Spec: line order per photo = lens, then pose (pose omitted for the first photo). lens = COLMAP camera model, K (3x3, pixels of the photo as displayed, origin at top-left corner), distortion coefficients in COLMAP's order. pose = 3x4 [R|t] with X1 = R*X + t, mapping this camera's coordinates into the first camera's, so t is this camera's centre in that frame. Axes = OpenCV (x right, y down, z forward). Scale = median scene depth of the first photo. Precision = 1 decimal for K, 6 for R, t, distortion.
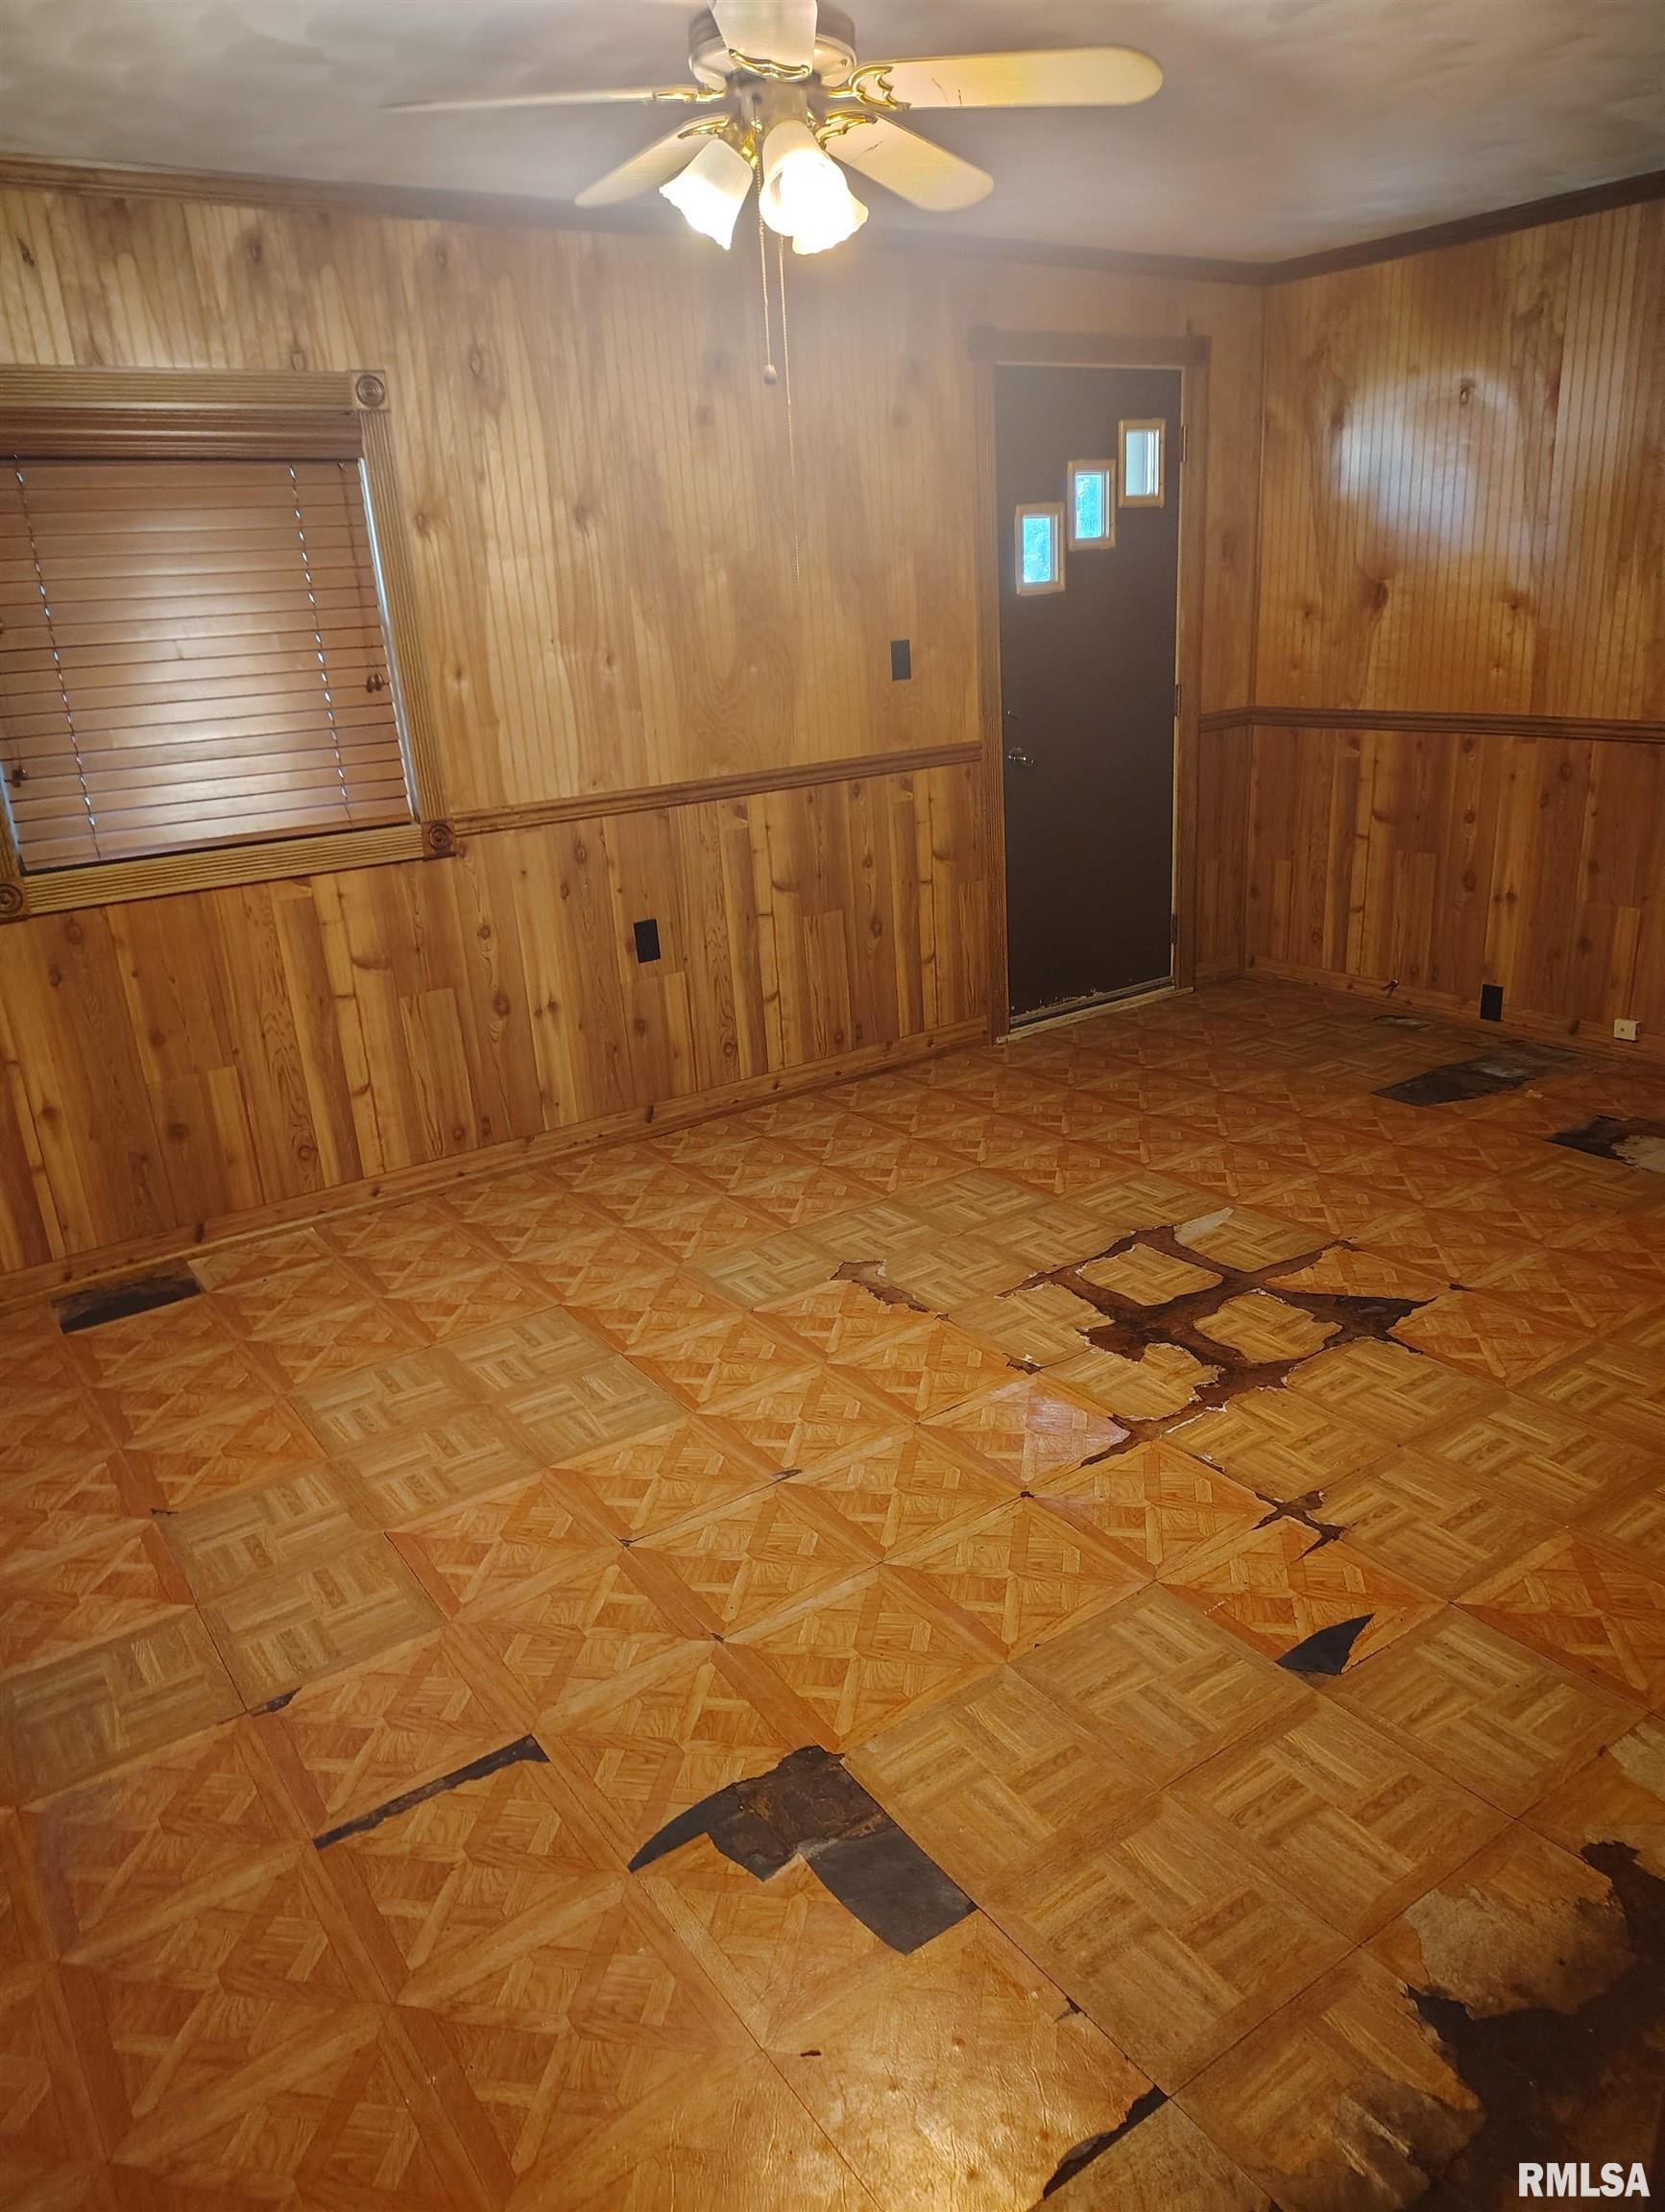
lens RADIAL K [[1585.5, 0, 832.5], [0, 1585.5, 1106.0], [0, 0, 1]] dist [0.052255, -0.067022]
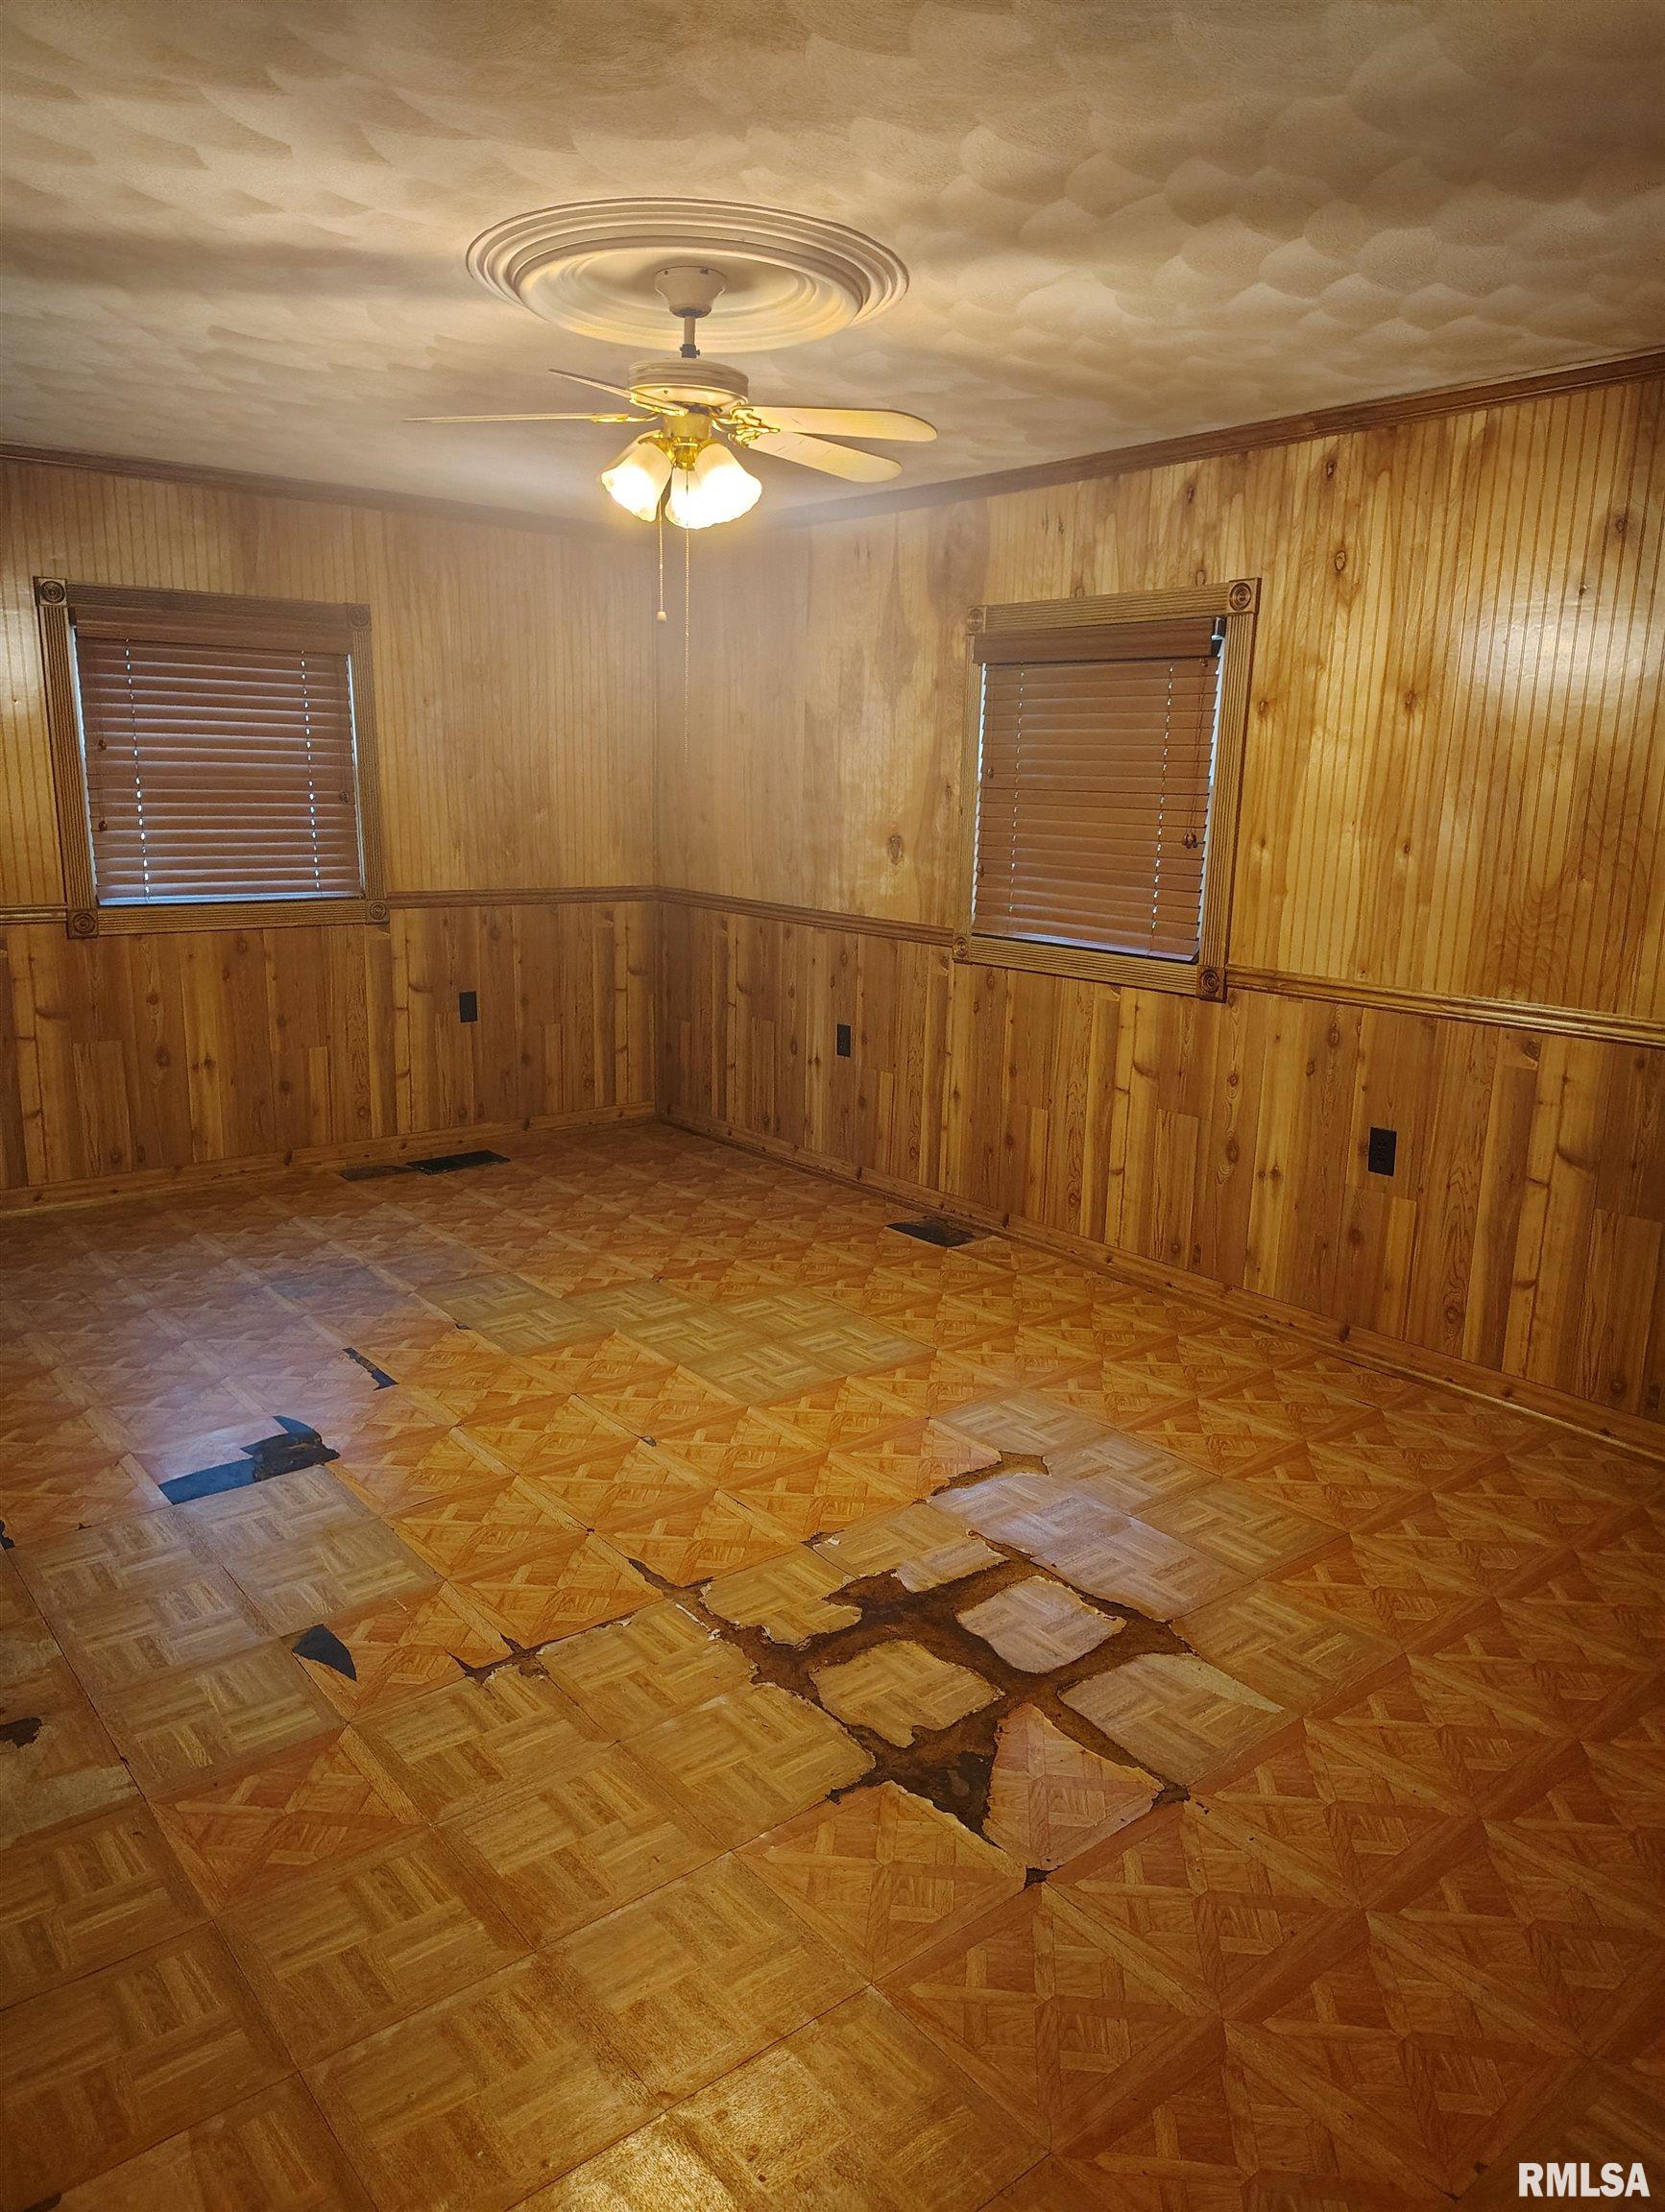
lens RADIAL K [[1577.4, 0, 827.1], [0, 1577.4, 1065.1], [0, 0, 1]] dist [0.056473, -0.065667]
pose [[0.039307, 0.238352, -0.970383, 0.880351], [-0.338302, 0.916956, 0.211526, -0.278623], [0.940216, 0.319968, 0.116678, 0.693260]]
